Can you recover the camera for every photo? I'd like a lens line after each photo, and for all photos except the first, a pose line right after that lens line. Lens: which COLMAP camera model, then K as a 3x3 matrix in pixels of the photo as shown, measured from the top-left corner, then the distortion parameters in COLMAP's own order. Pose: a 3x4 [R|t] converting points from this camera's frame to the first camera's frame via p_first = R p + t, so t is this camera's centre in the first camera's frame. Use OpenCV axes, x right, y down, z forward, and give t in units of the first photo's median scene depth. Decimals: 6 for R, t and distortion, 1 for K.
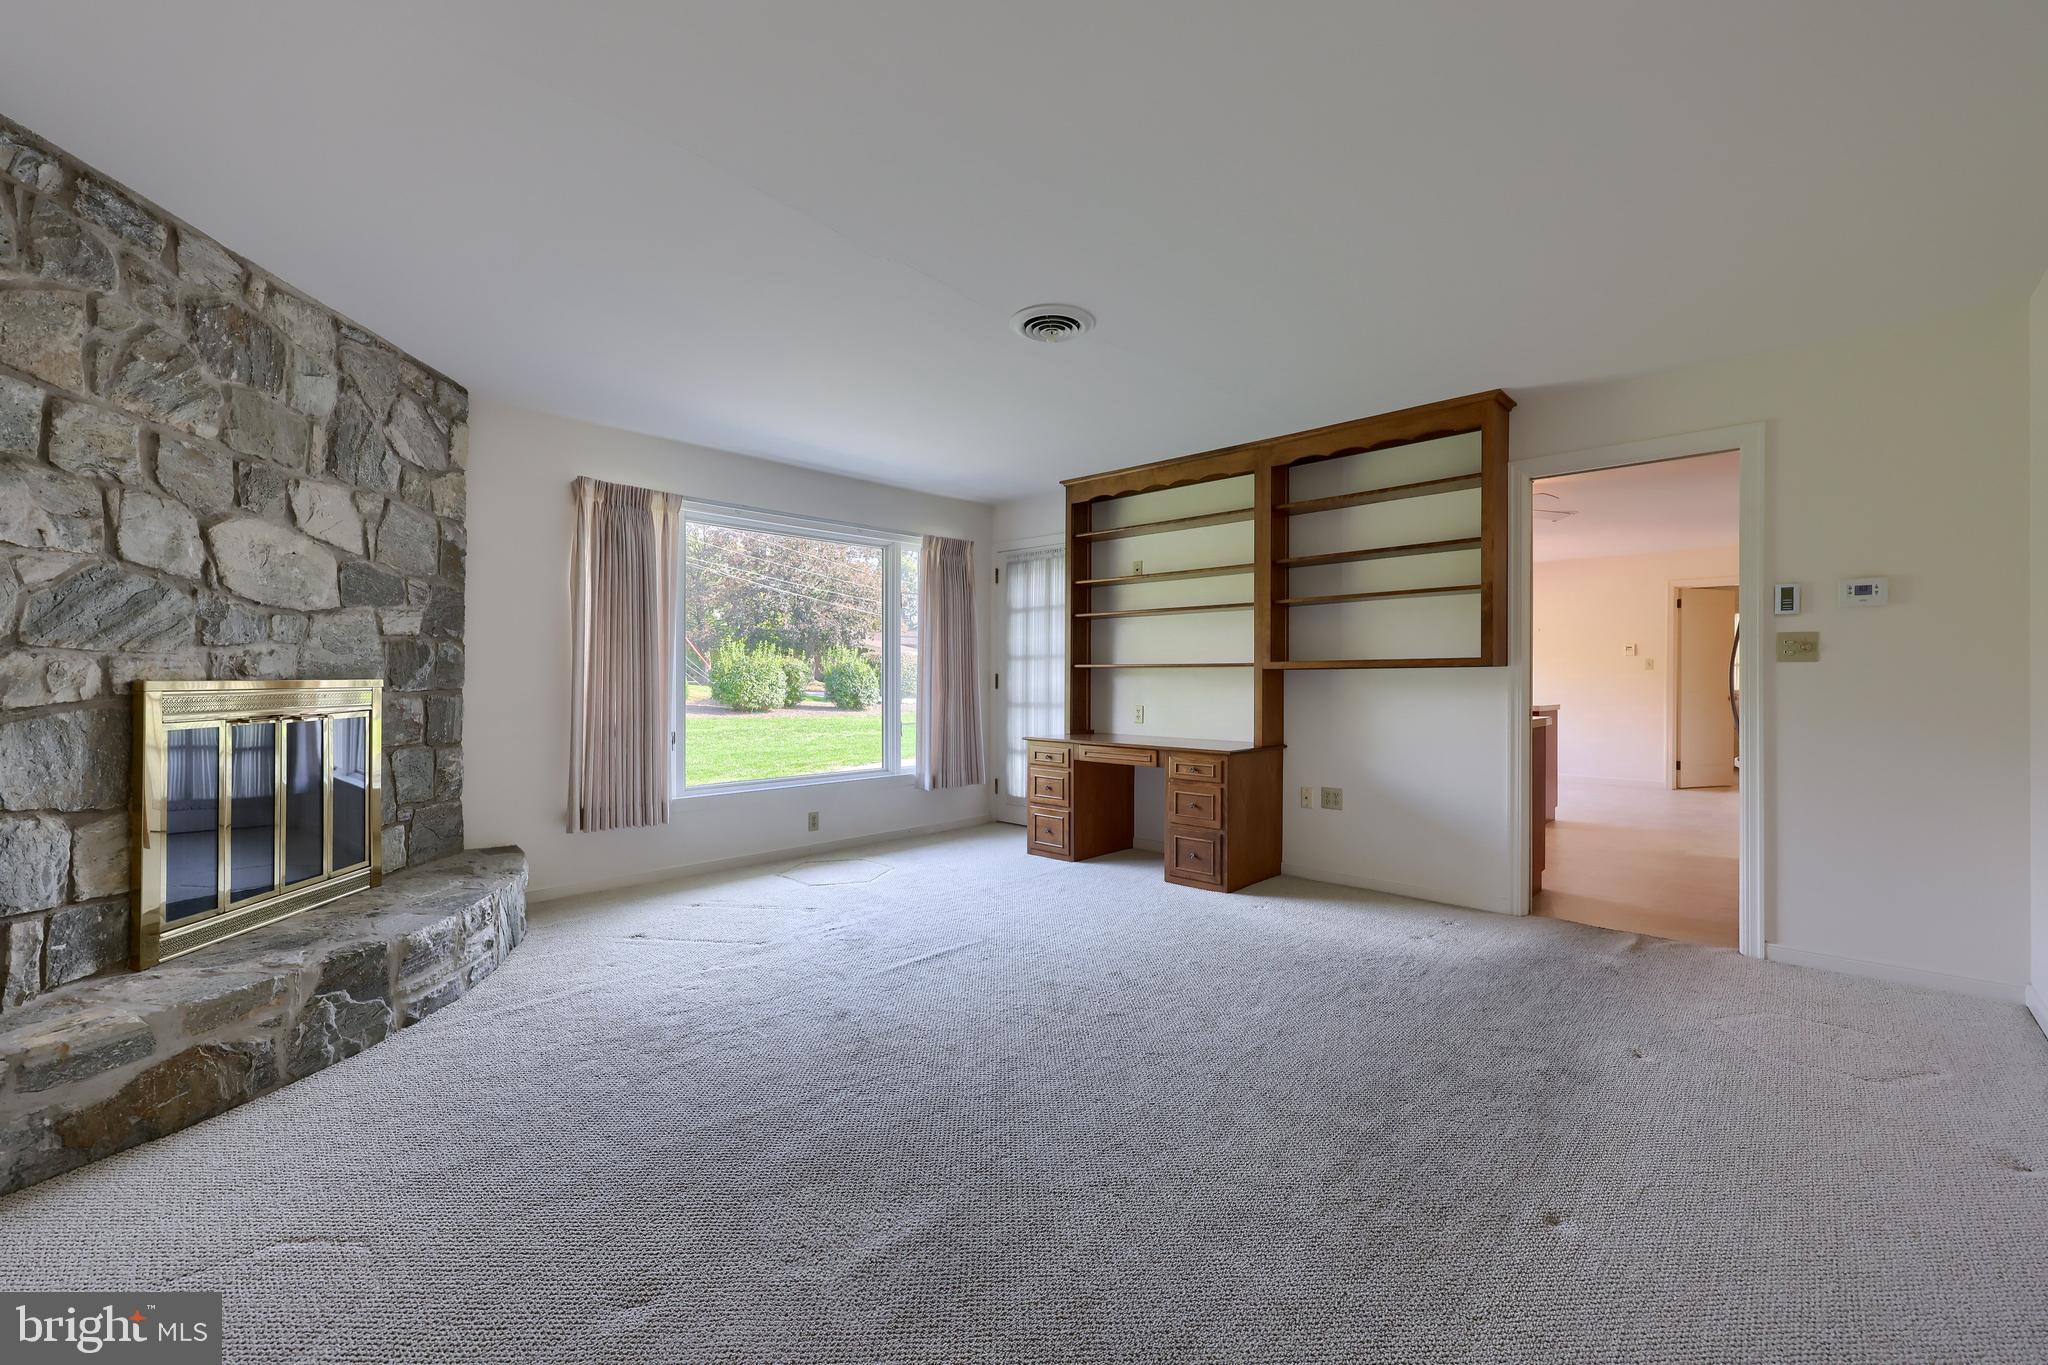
lens RADIAL K [[832.3, 0, 1029.5], [0, 832.3, 692.0], [0, 0, 1]] dist [0.001420, 0.000083]
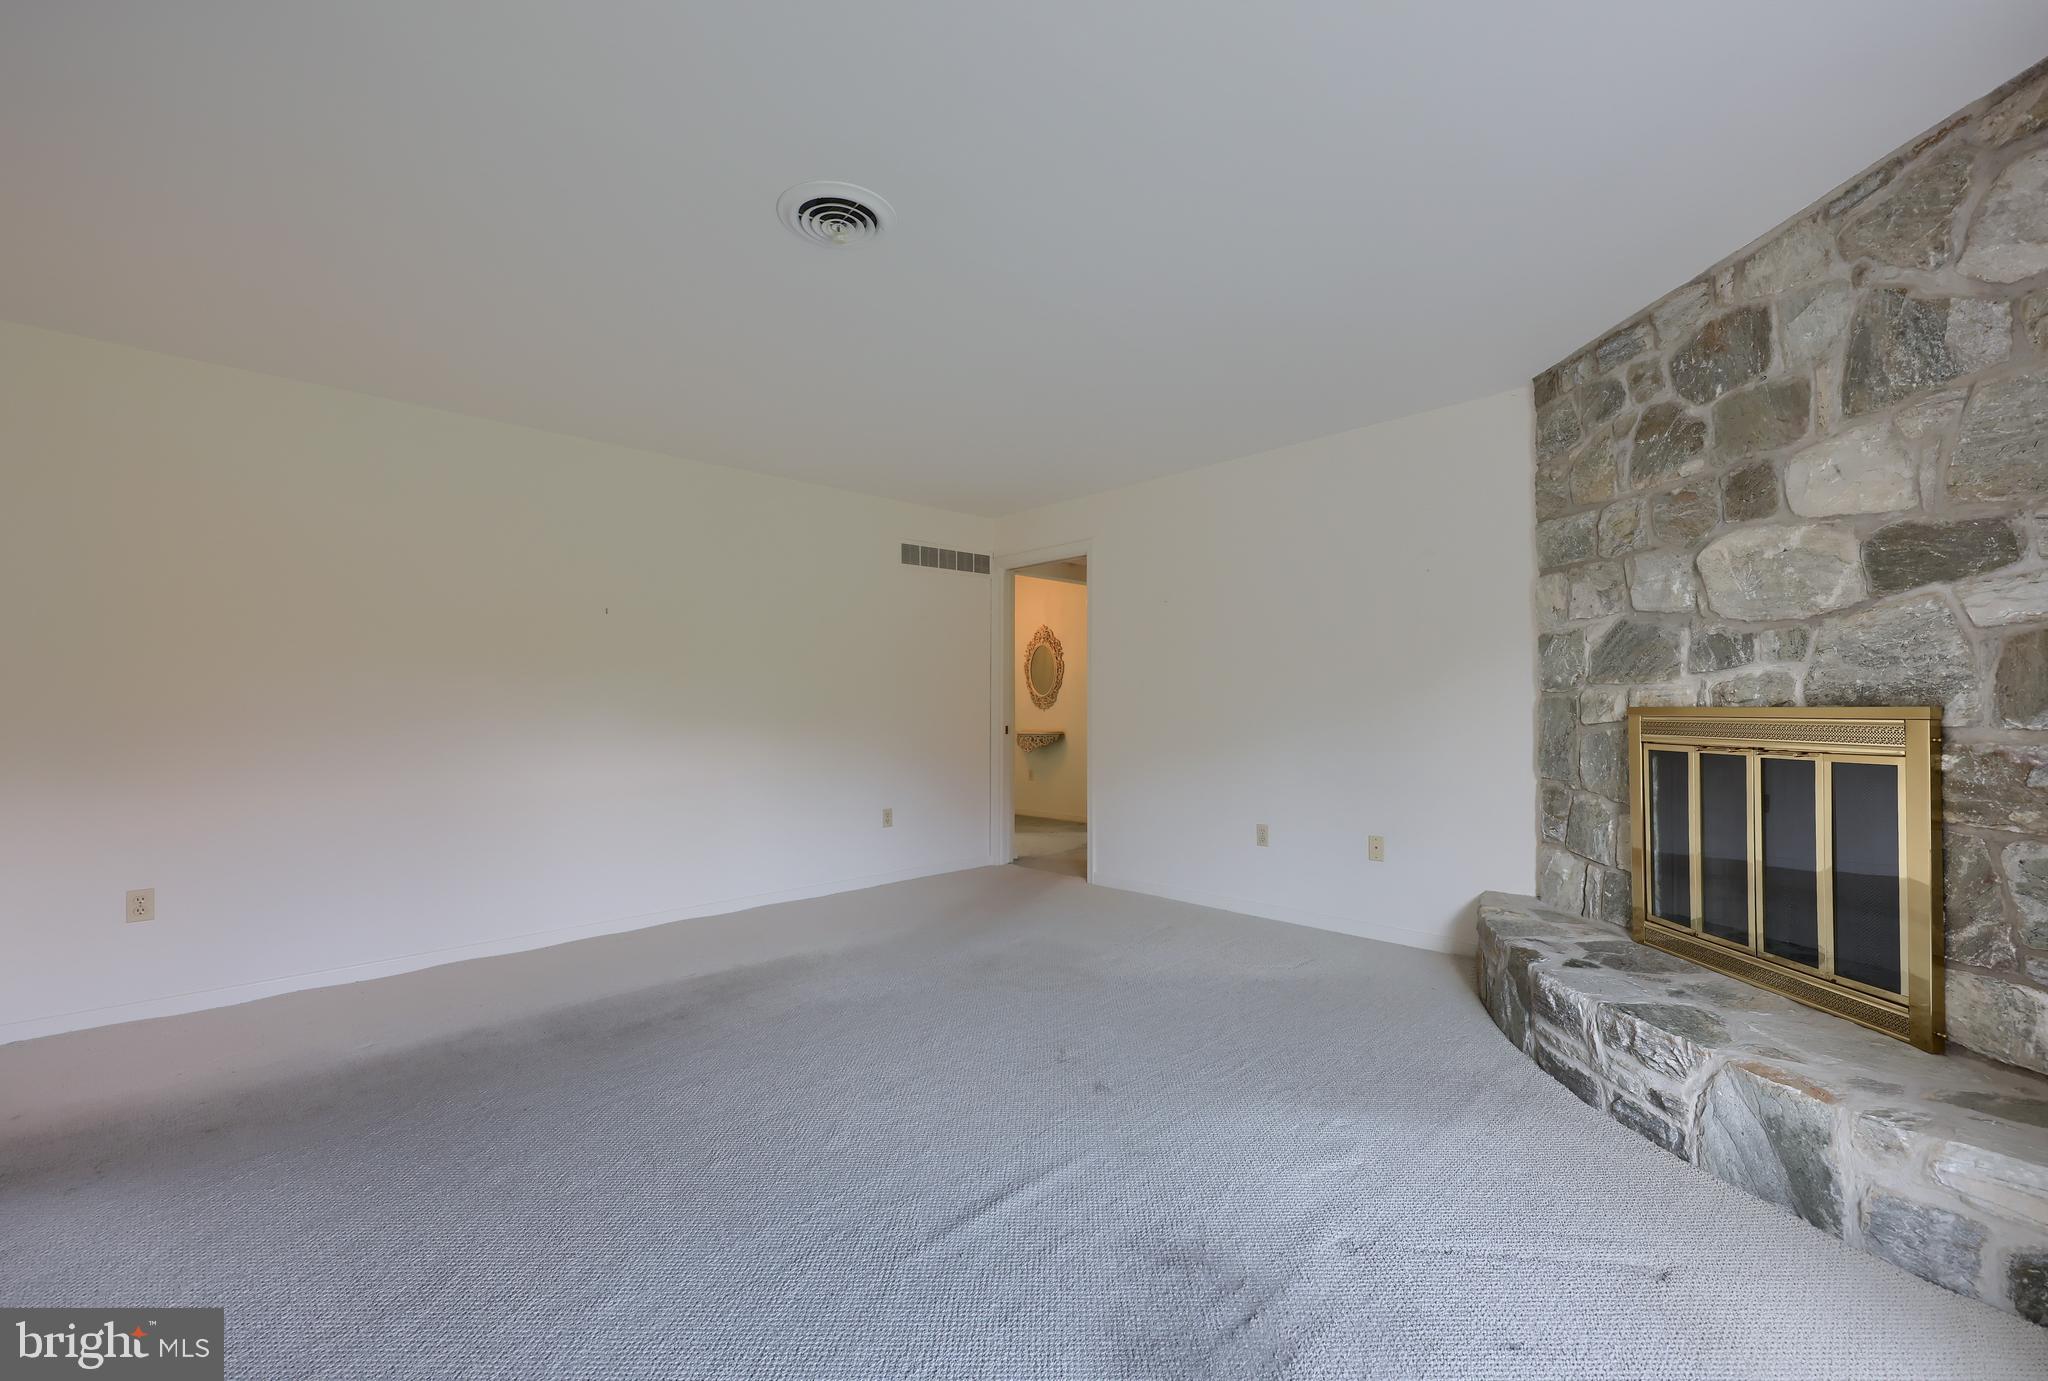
lens RADIAL K [[835.6, 0, 1021.9], [0, 835.6, 716.9], [0, 0, 1]] dist [0.001479, 0.000263]
pose [[-0.998083, -0.002783, 0.061829, -0.190647], [-0.001013, 0.999589, 0.028651, -0.026928], [-0.061883, 0.028533, -0.997675, 1.833720]]
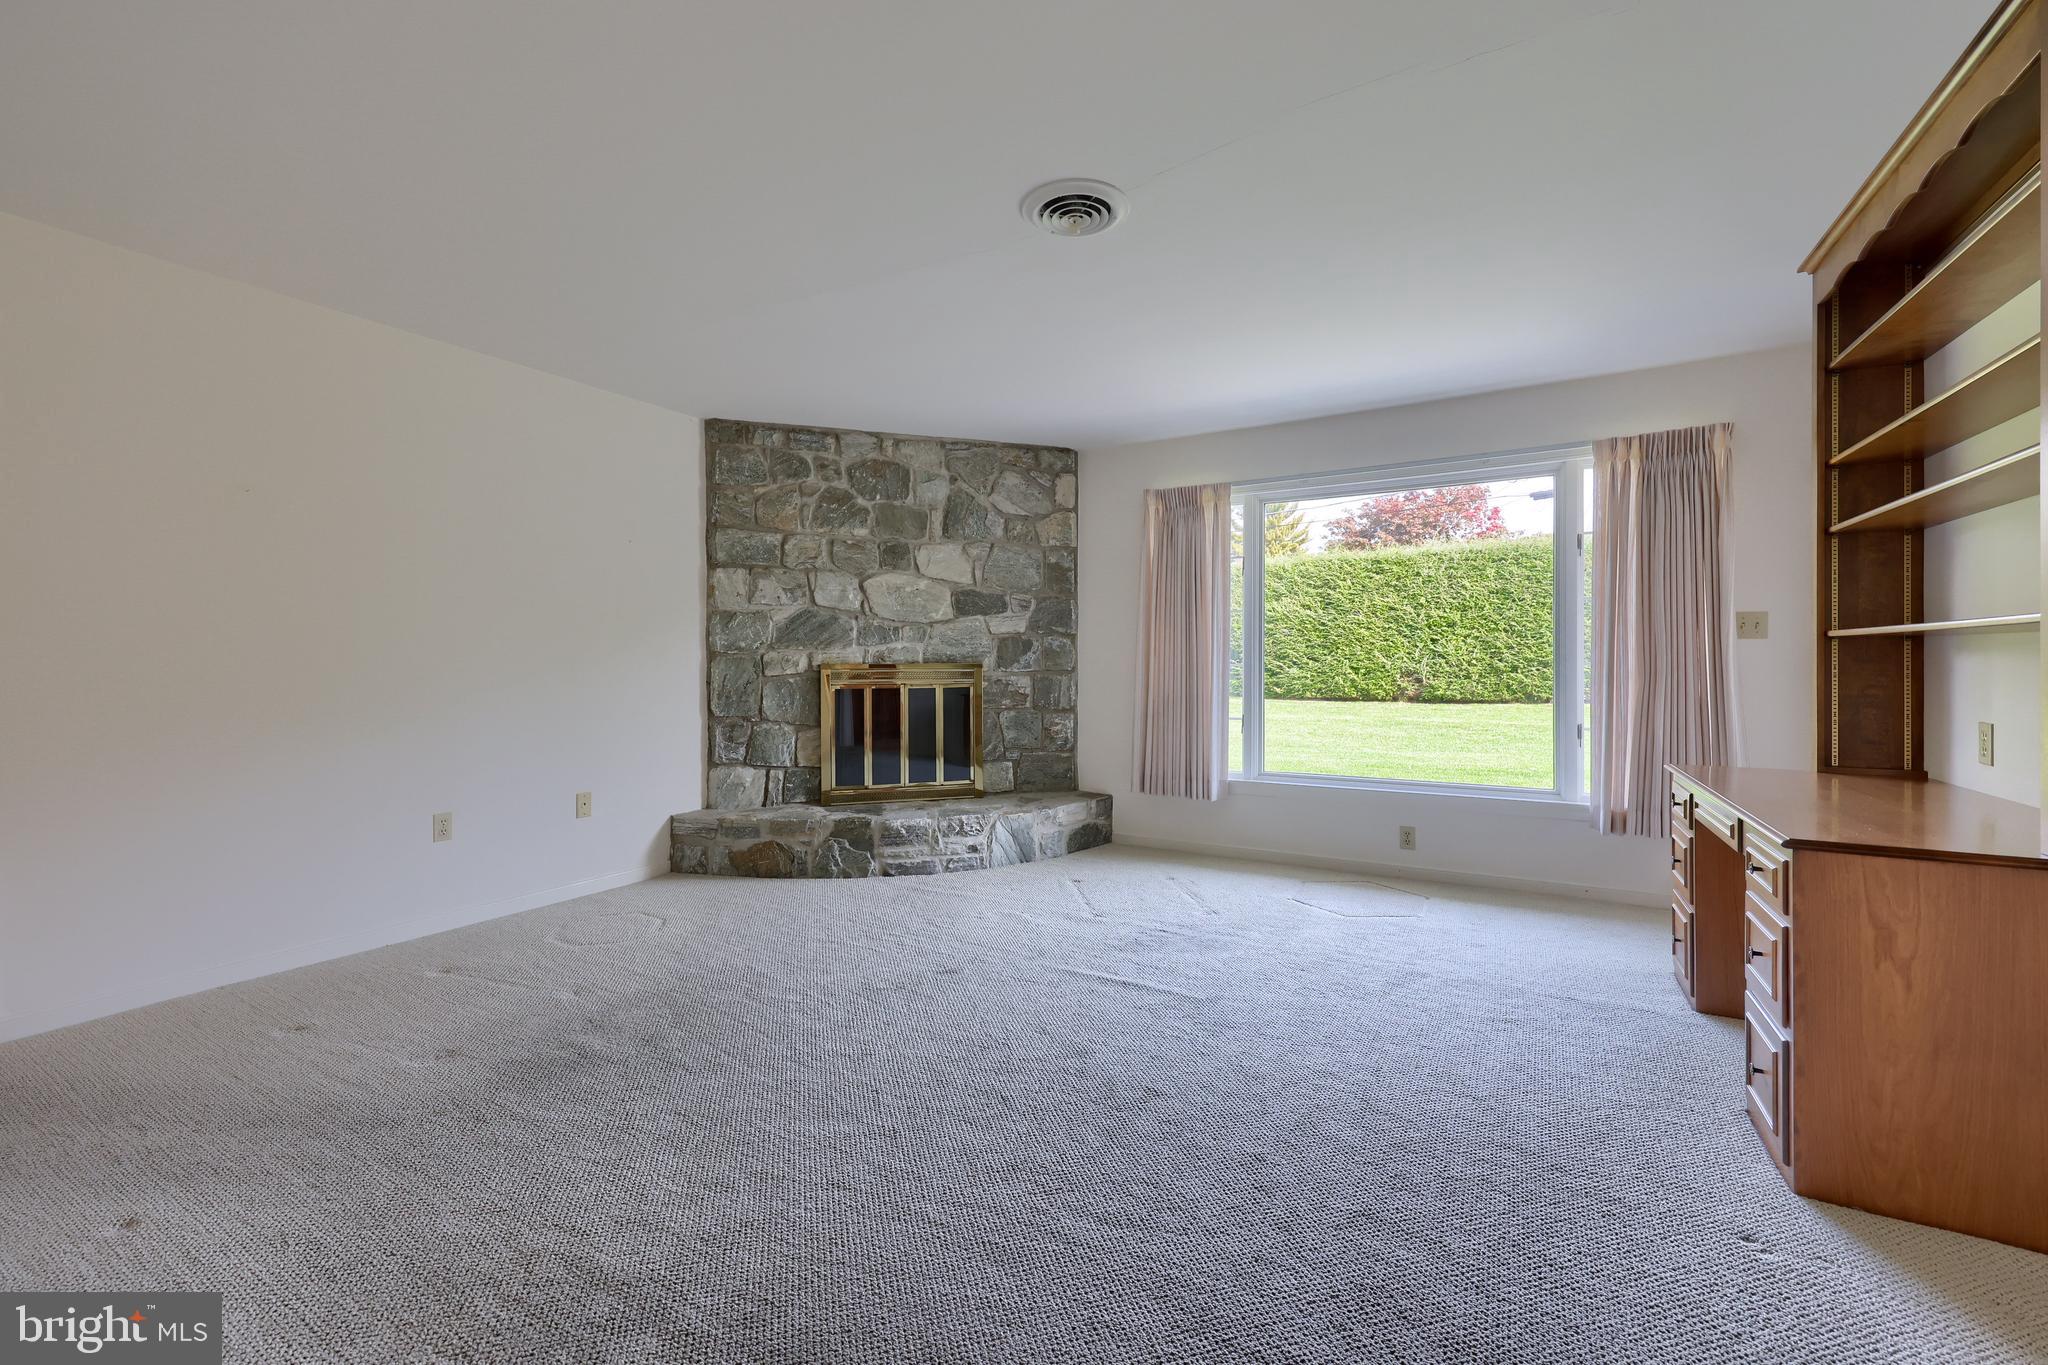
lens RADIAL K [[847.3, 0, 1026.0], [0, 847.3, 675.7], [0, 0, 1]] dist [0.000171, 0.000144]
pose [[0.212357, 0.013105, -0.977104, 0.850064], [-0.014017, 0.999848, 0.010363, -0.010634], [0.977092, 0.011496, 0.212509, 0.838333]]
